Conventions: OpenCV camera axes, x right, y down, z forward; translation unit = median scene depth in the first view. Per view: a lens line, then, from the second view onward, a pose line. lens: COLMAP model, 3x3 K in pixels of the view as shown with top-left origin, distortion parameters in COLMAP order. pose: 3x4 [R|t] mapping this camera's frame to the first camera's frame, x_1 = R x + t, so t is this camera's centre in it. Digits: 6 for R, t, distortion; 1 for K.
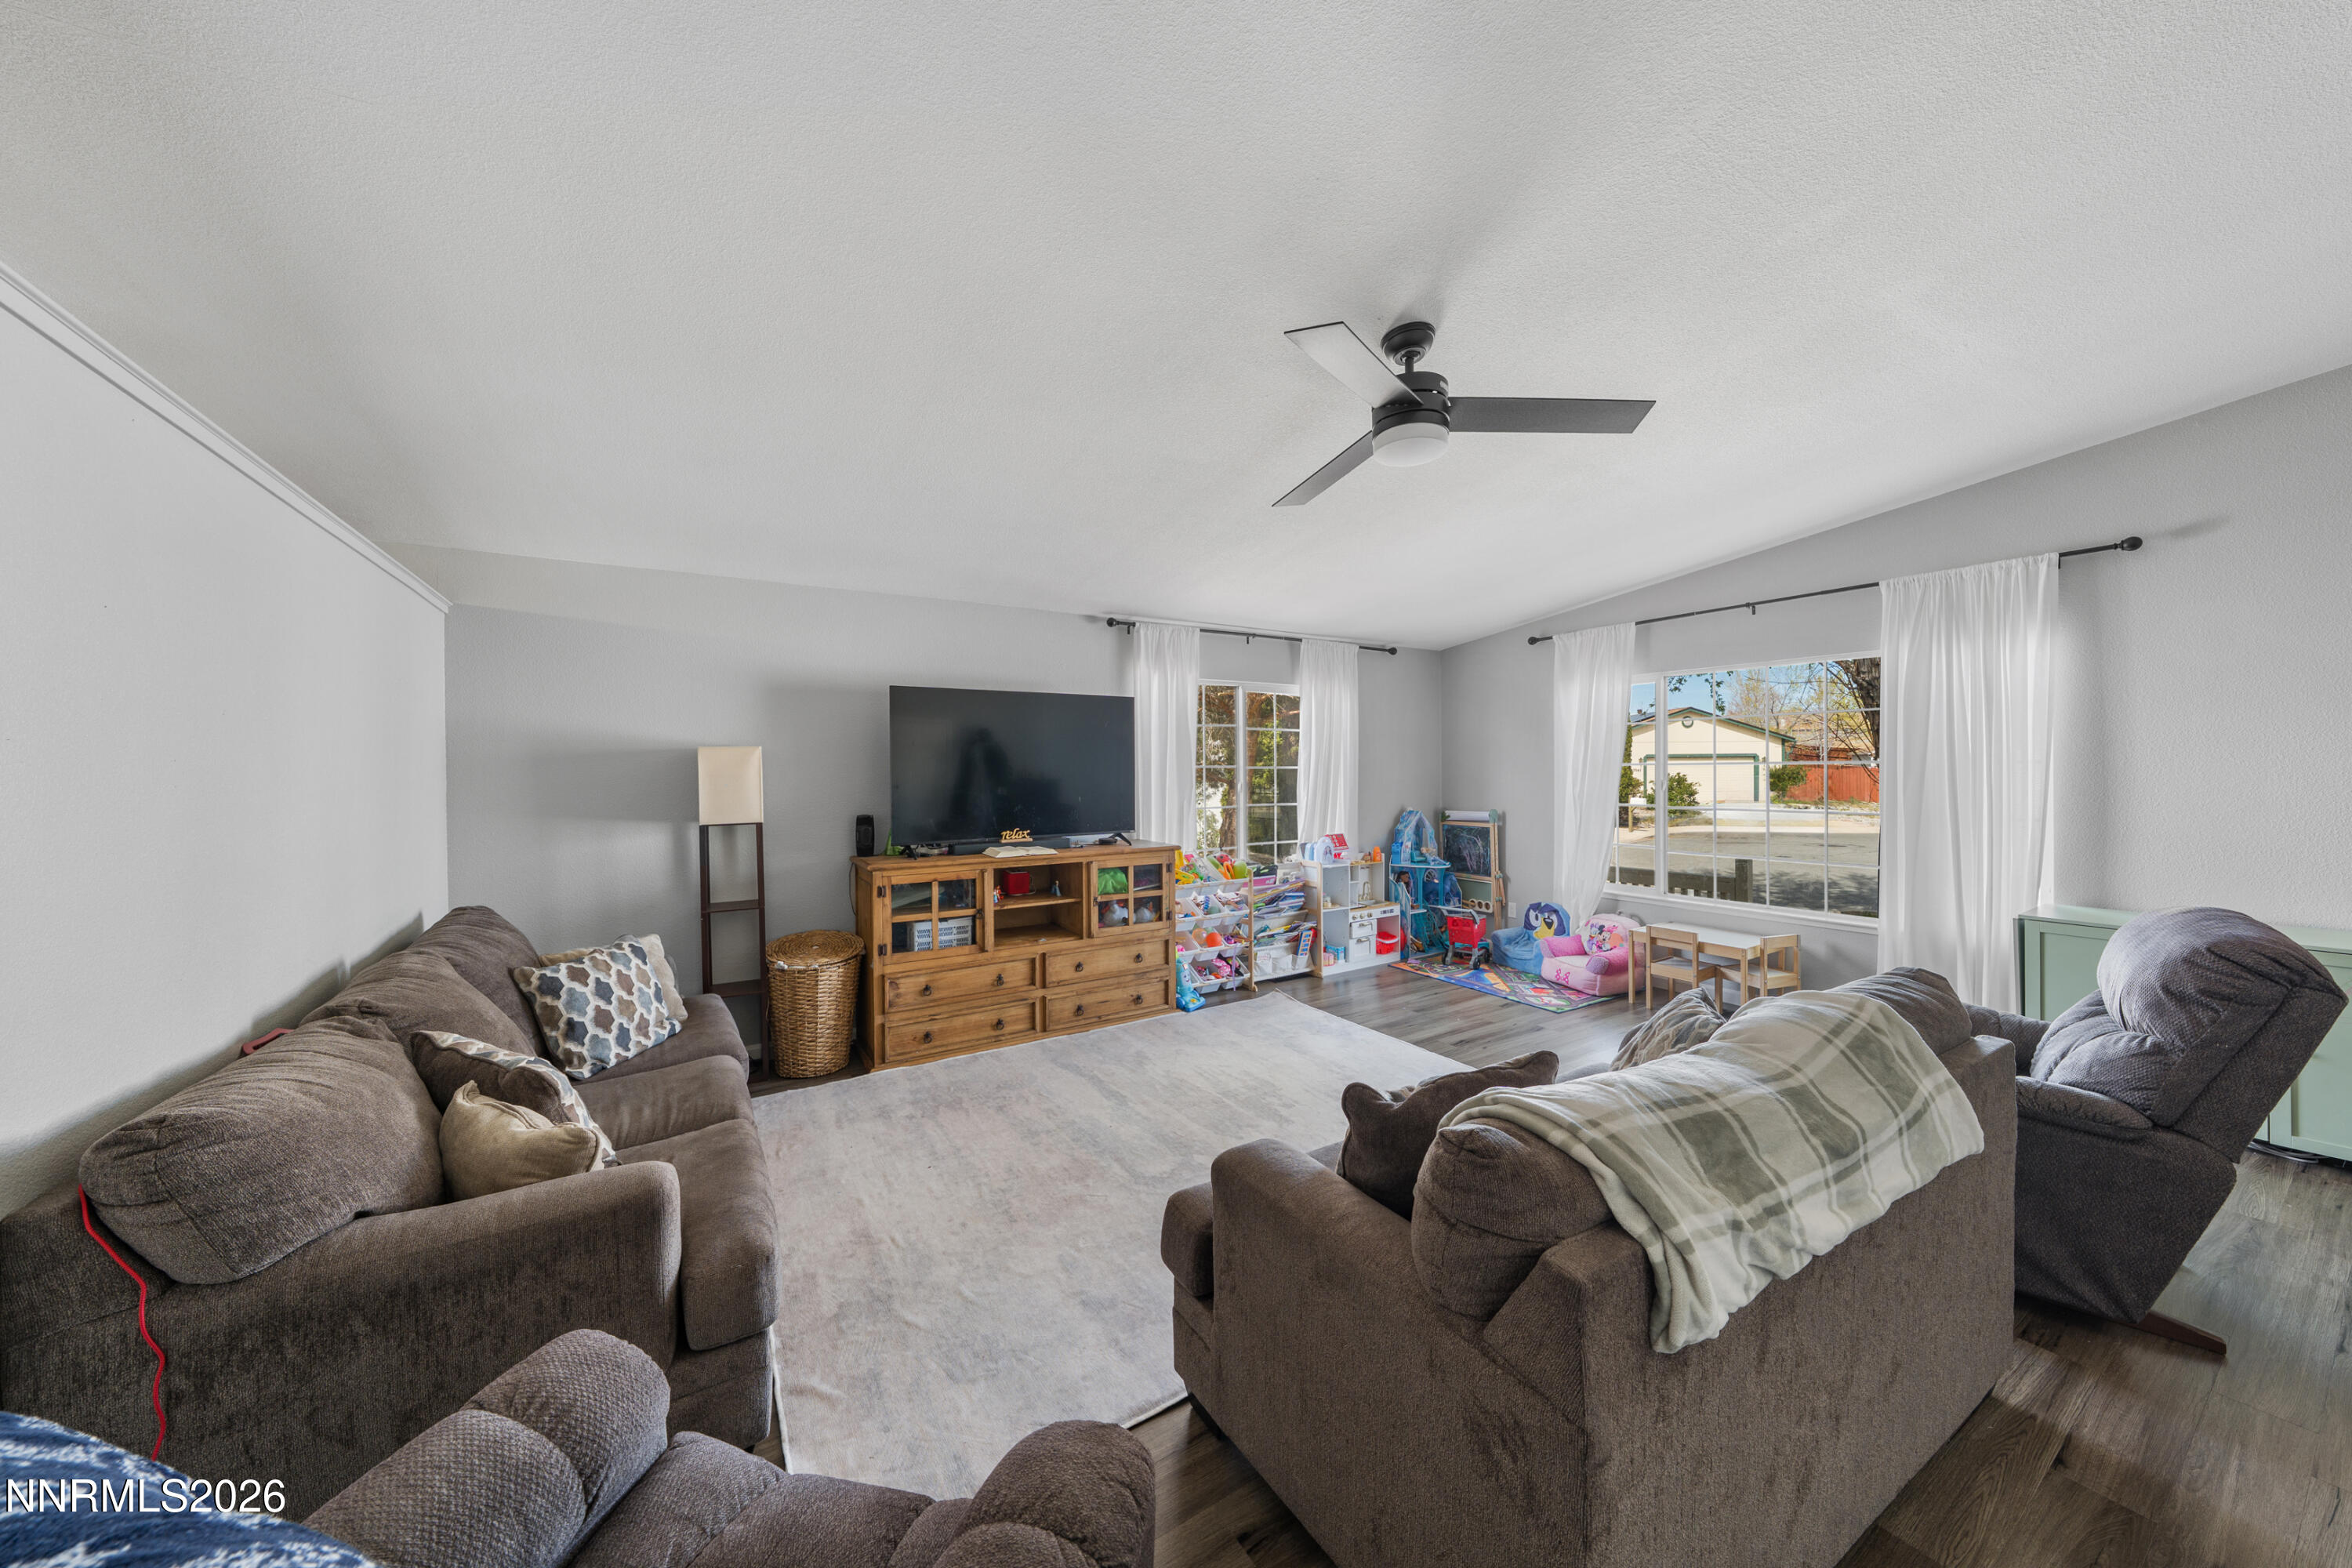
lens RADIAL K [[793.7, 0, 1175.3], [0, 793.7, 778.9], [0, 0, 1]] dist [0.000309, -0.000174]
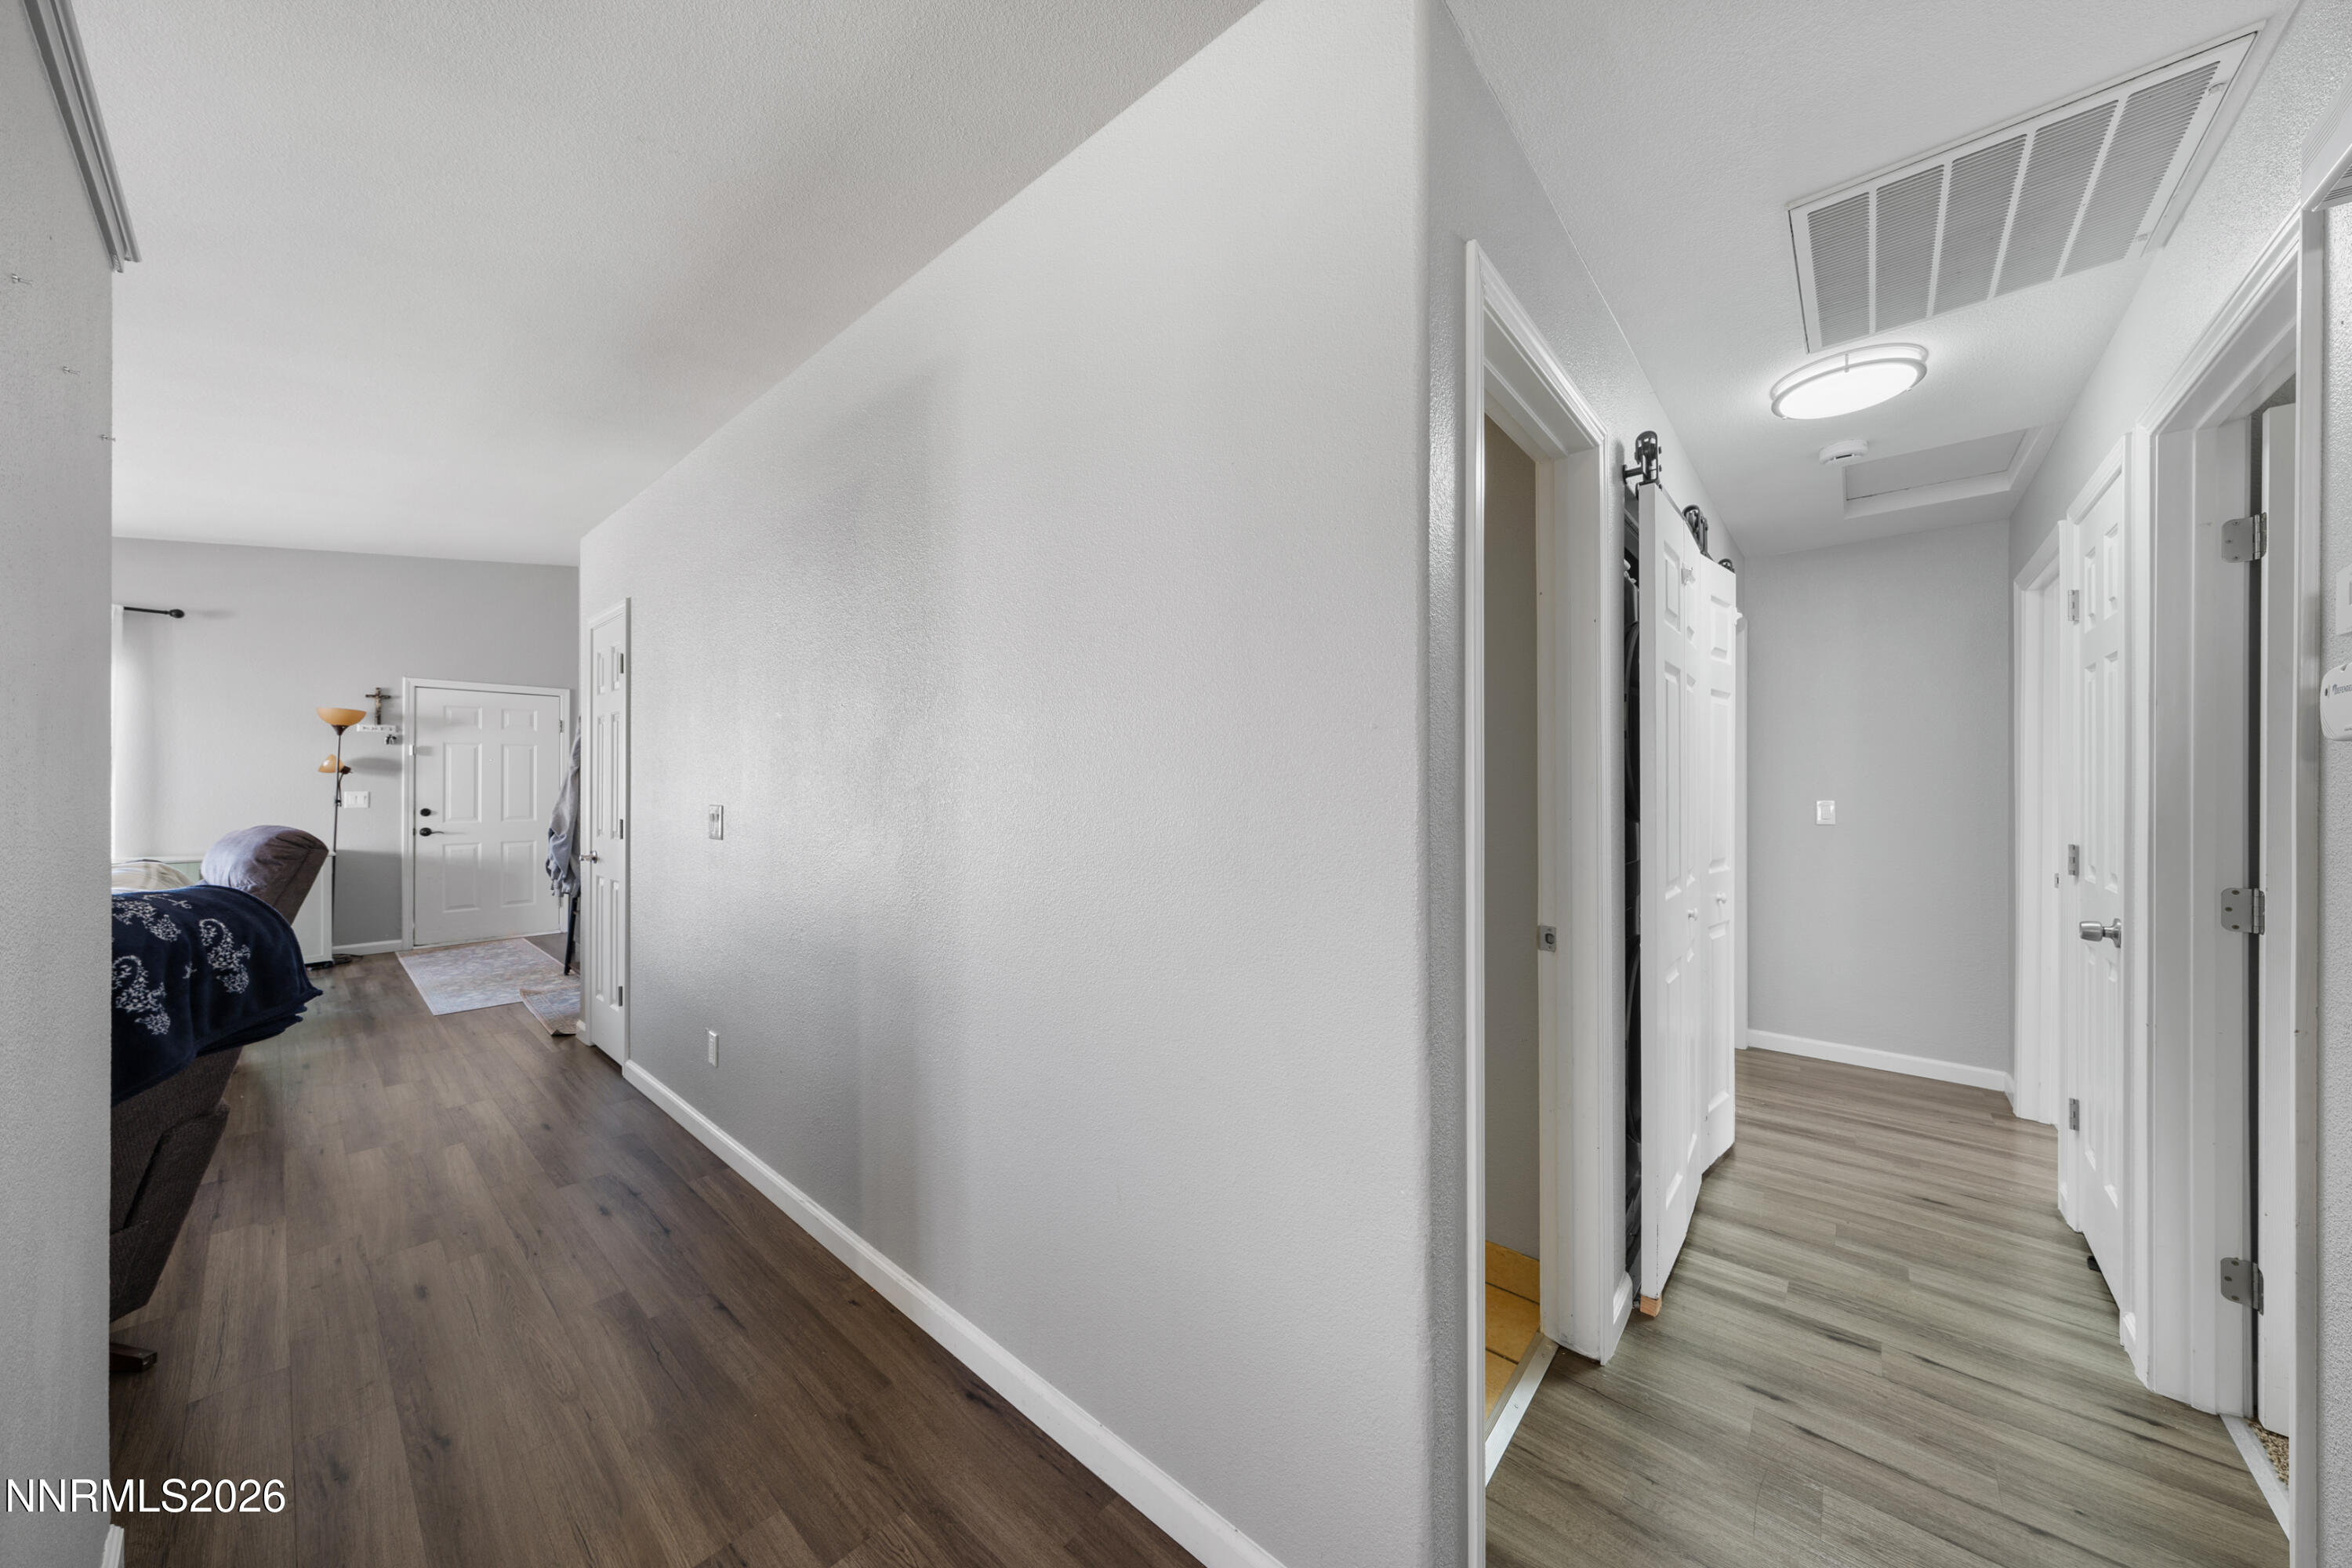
lens RADIAL K [[793.9, 0, 1170.9], [0, 793.9, 781.3], [0, 0, 1]] dist [0.001343, 0.000330]
pose [[-0.286096, 0.010015, 0.958149, -0.588042], [0.011095, 0.999913, -0.007139, 0.042496], [-0.958137, 0.008588, -0.286183, -0.284137]]
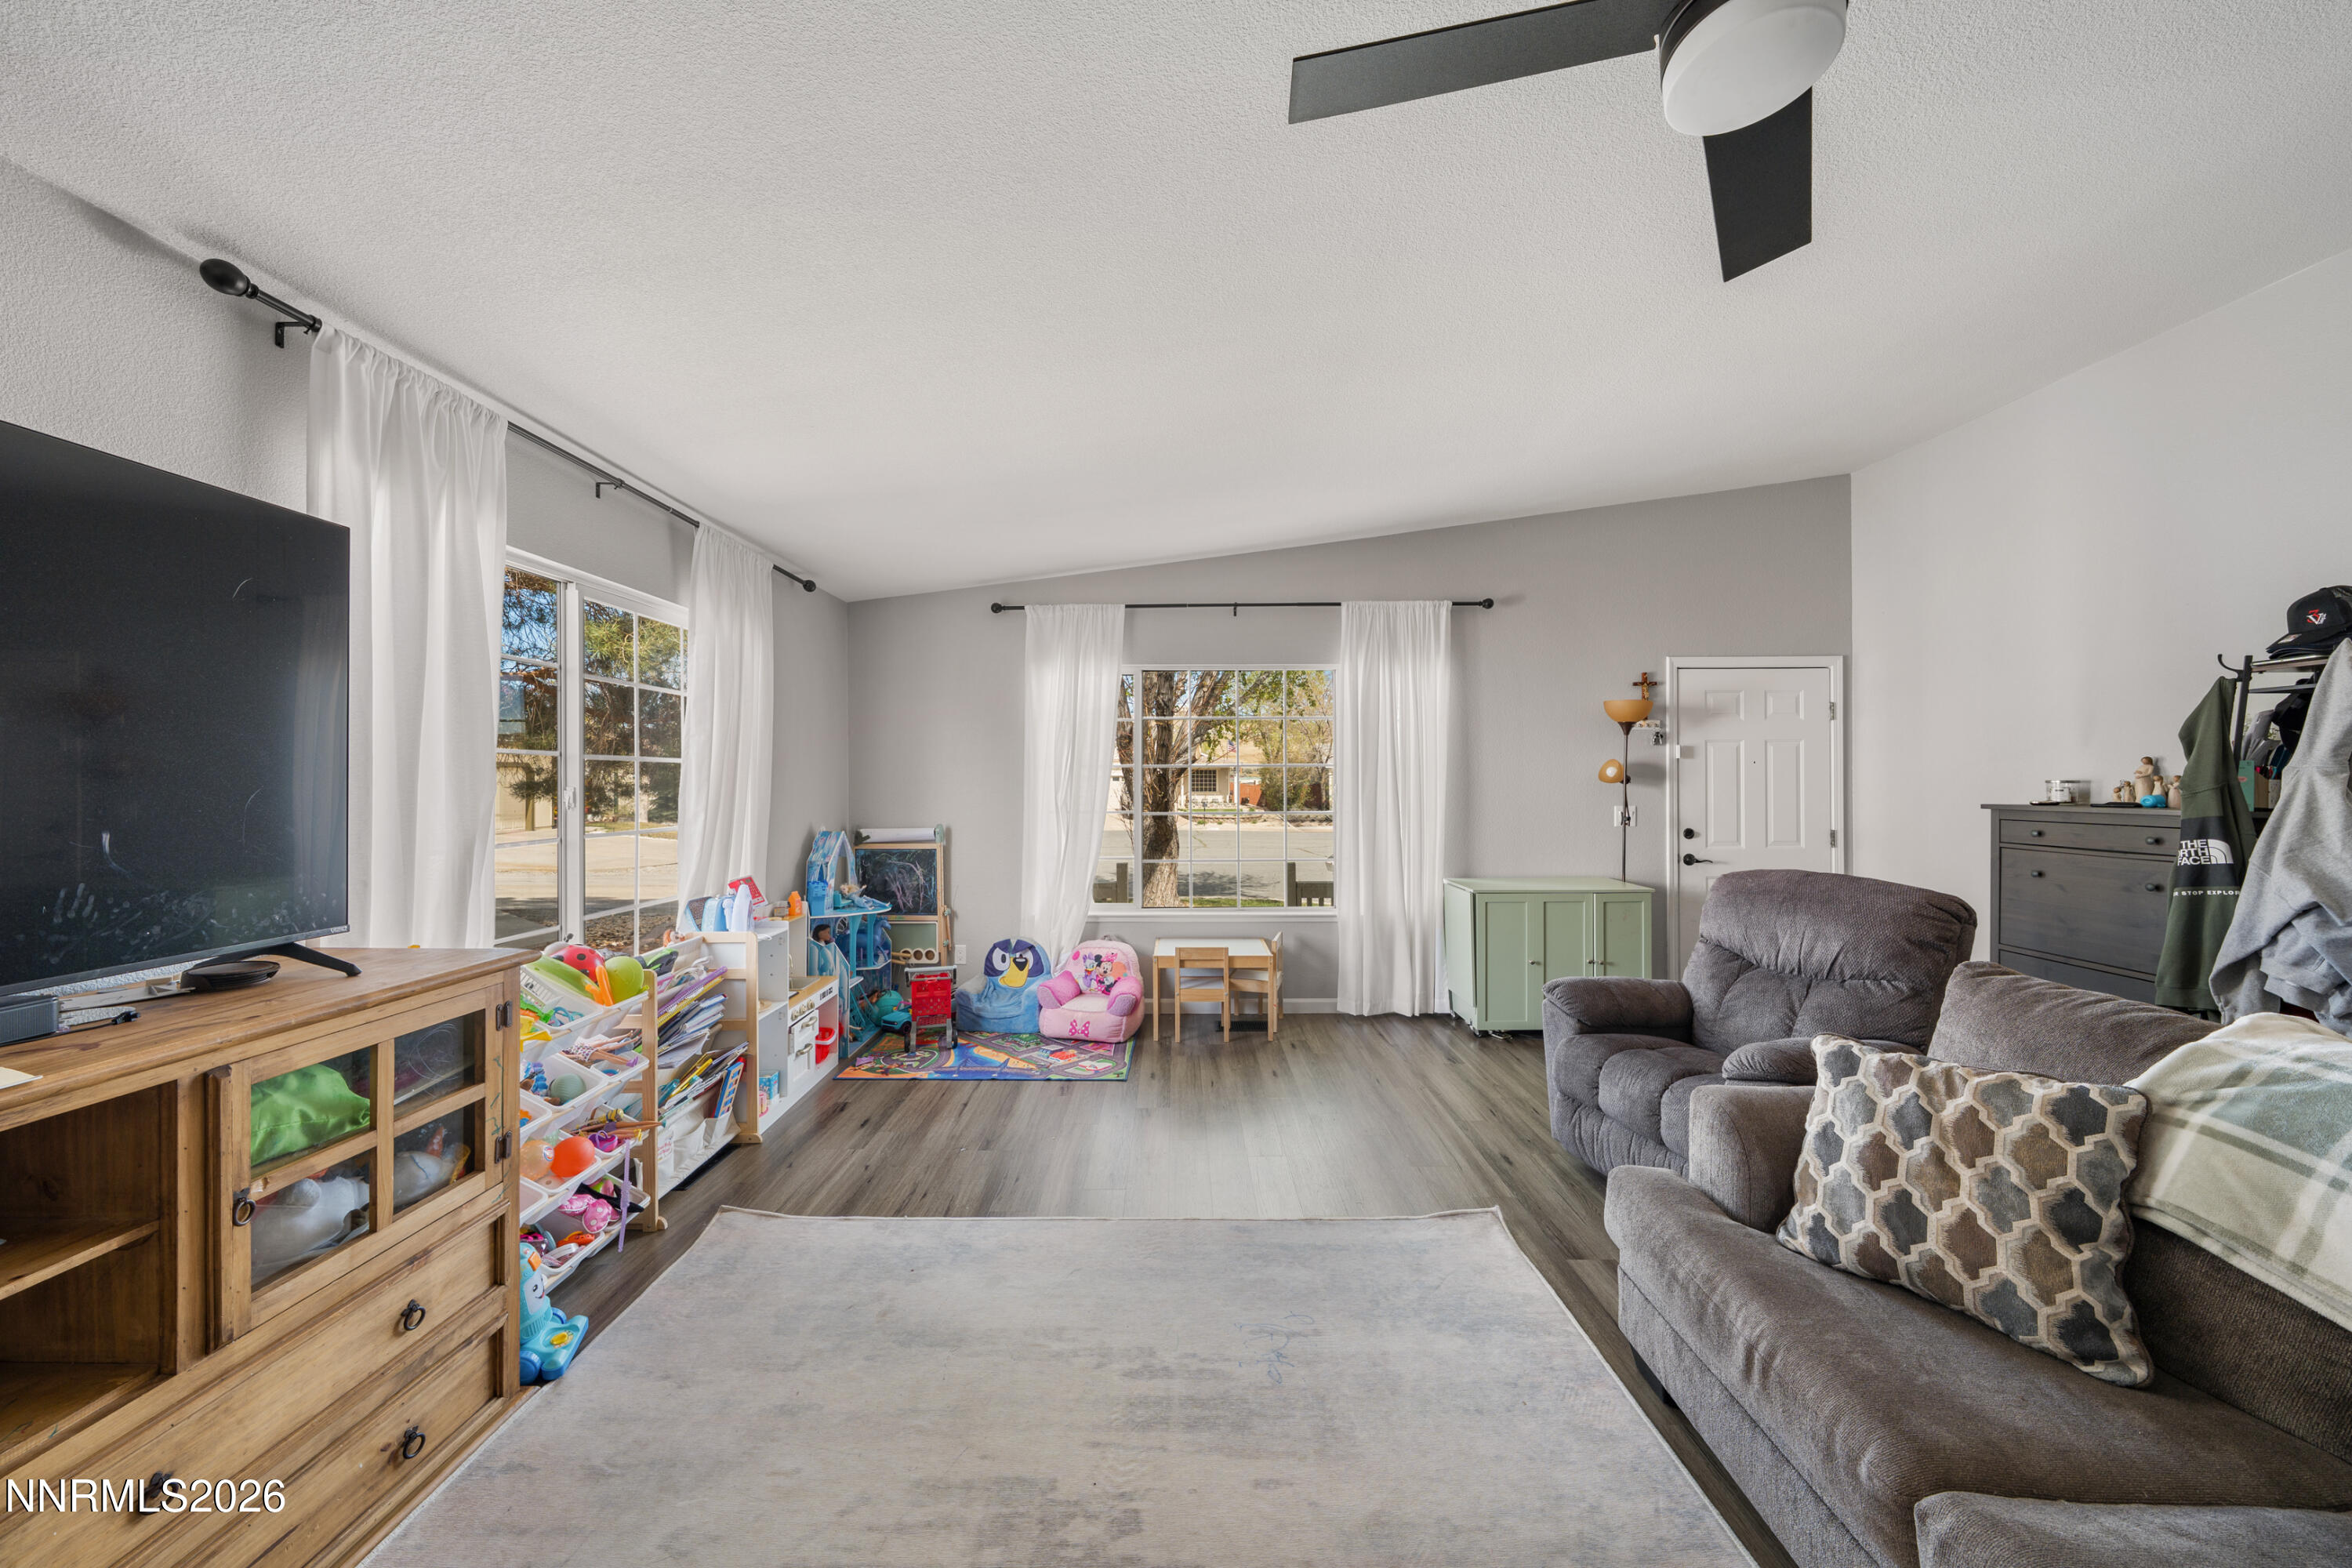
lens RADIAL K [[793.7, 0, 1175.3], [0, 793.7, 778.9], [0, 0, 1]] dist [0.000309, -0.000174]
pose [[0.529188, 0.007137, 0.848475, -0.154895], [0.009075, 0.999860, -0.014070, 0.010745], [-0.848456, 0.015145, 0.529049, 0.542042]]
